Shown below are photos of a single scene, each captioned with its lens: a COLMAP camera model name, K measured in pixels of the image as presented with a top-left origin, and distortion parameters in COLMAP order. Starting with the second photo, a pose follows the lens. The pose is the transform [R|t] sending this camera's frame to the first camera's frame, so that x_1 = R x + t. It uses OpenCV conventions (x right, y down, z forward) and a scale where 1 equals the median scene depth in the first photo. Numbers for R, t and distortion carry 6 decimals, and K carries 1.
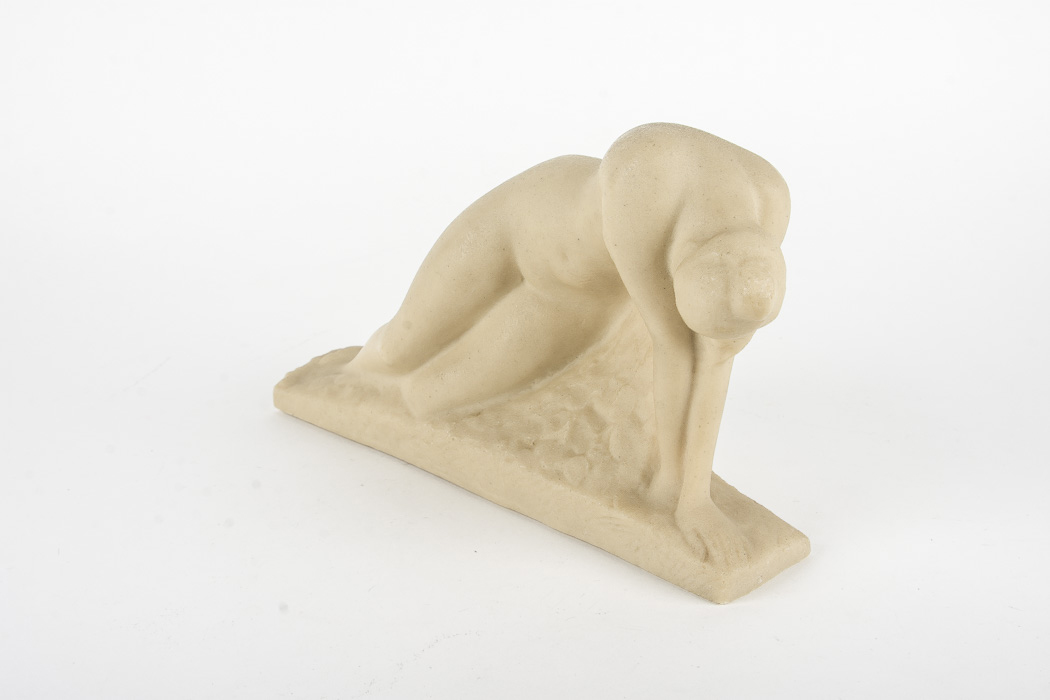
lens RADIAL K [[1448.5, 0, 525.0], [0, 1448.5, 350.0], [0, 0, 1]] dist [-0.020975, -0.005204]
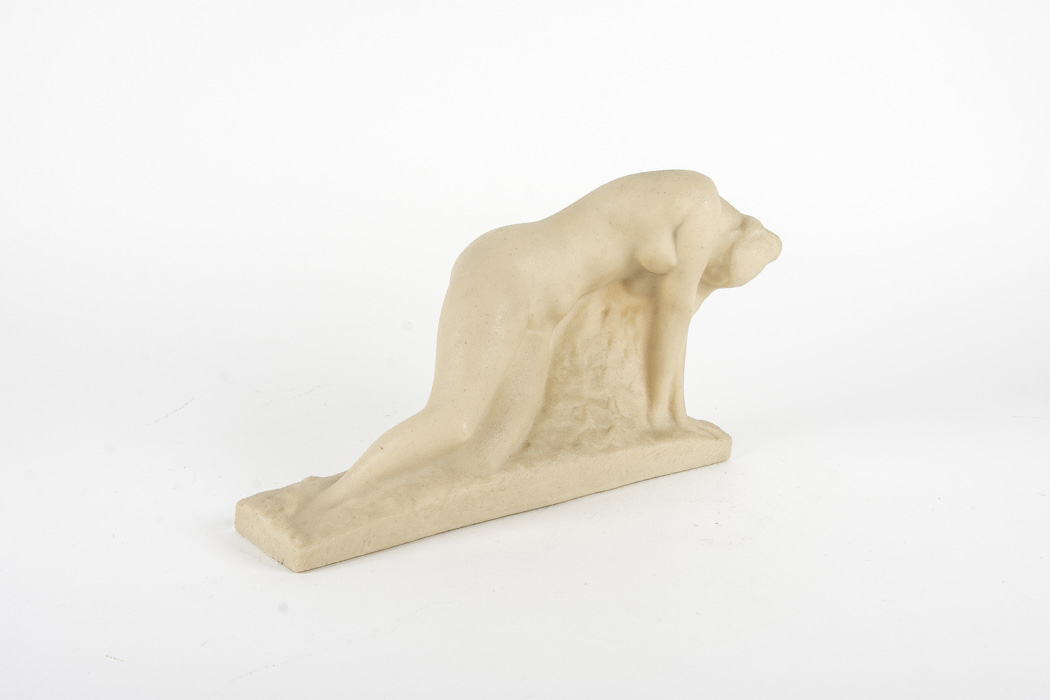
lens RADIAL K [[1448.5, 0, 525.0], [0, 1448.5, 350.0], [0, 0, 1]] dist [-0.020975, -0.005204]
pose [[0.139886, -0.248340, 0.958519, -1.250266], [0.313917, 0.929223, 0.194937, -0.284213], [-0.939089, 0.273627, 0.207943, 0.762496]]
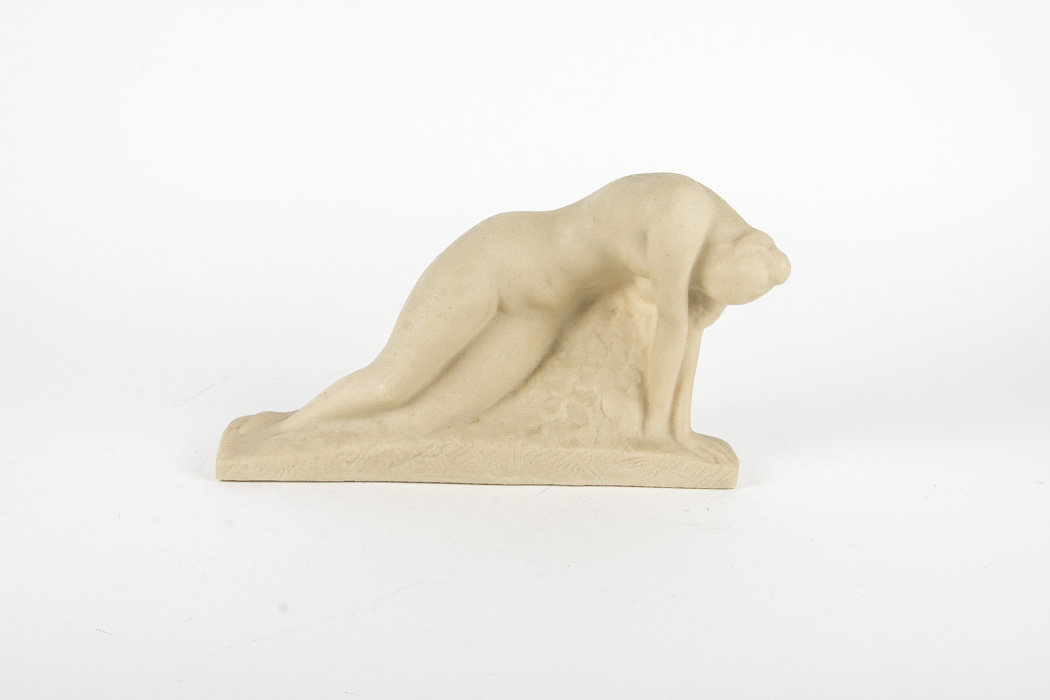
lens RADIAL K [[1465.2, 0, 525.0], [0, 1465.2, 350.0], [0, 0, 1]] dist [-0.017654, -0.011806]
pose [[0.728874, -0.170475, 0.663085, -0.889160], [0.218318, 0.975817, 0.010898, -0.022359], [-0.648907, 0.136820, 0.748465, -0.000170]]
